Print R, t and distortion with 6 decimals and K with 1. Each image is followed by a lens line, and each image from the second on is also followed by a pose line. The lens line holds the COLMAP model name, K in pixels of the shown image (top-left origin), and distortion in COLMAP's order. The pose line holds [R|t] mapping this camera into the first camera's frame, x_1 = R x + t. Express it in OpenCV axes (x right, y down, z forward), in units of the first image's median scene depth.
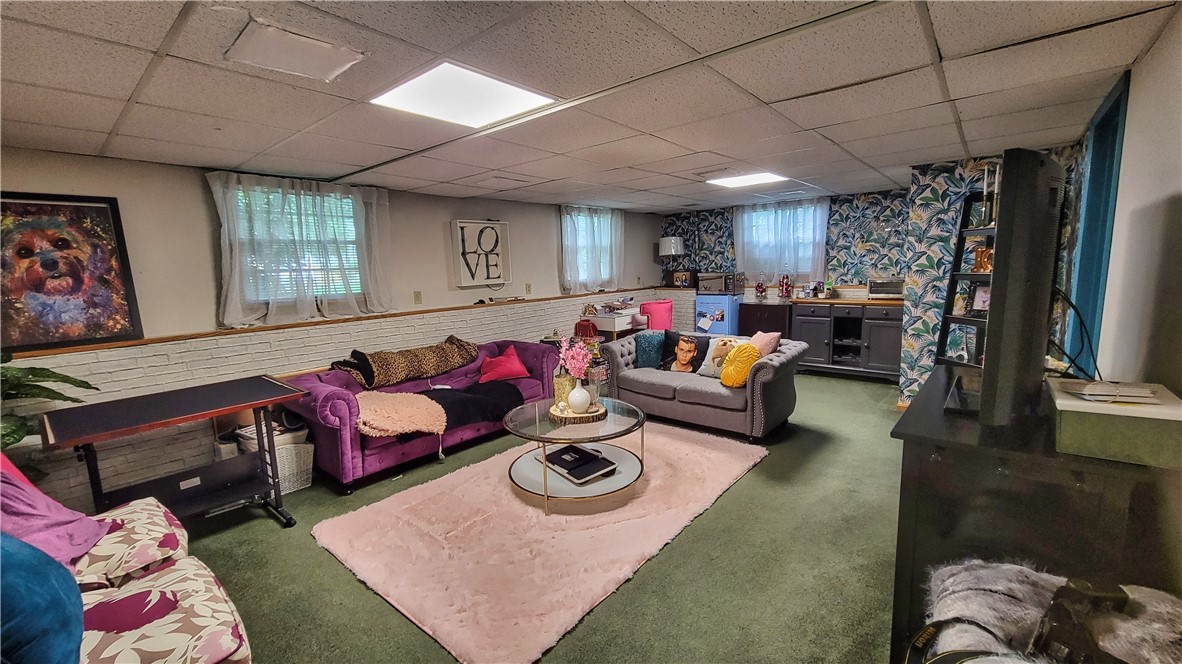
lens RADIAL K [[483.2, 0, 586.5], [0, 483.2, 333.4], [0, 0, 1]] dist [0.002102, -0.000219]
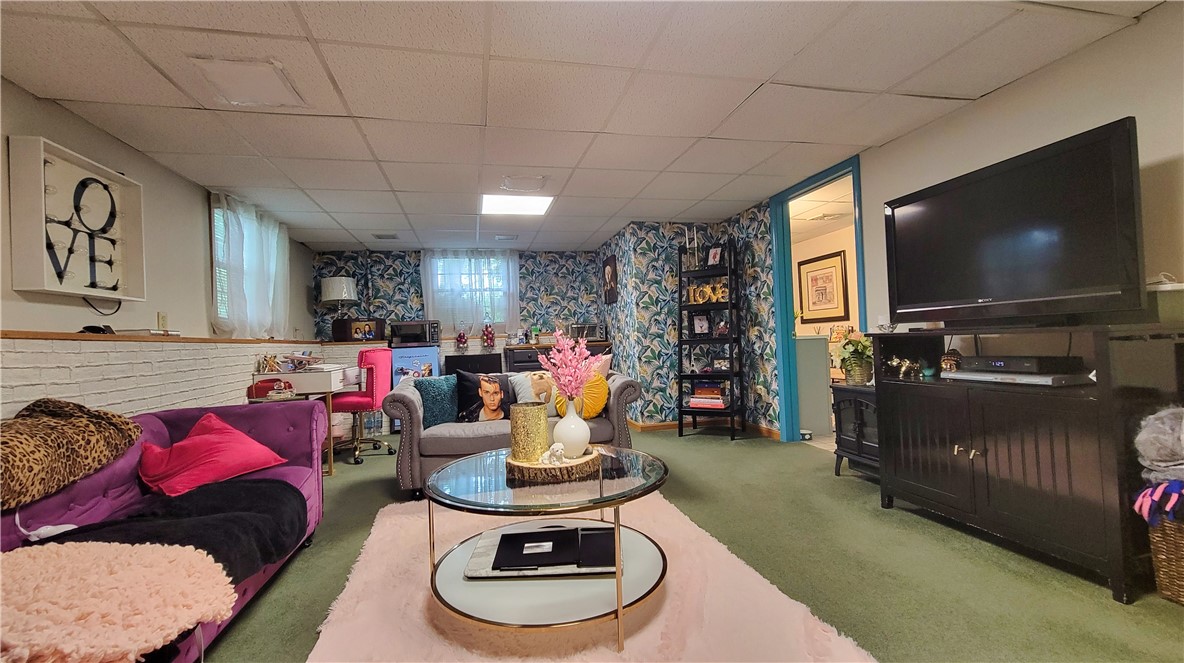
lens RADIAL K [[484.0, 0, 587.2], [0, 484.0, 333.6], [0, 0, 1]] dist [0.002102, -0.000219]
pose [[0.595029, 0.020466, 0.803444, -0.290723], [0.135045, 0.982916, -0.125052, 0.052942], [-0.792278, 0.182911, 0.582099, 0.355921]]
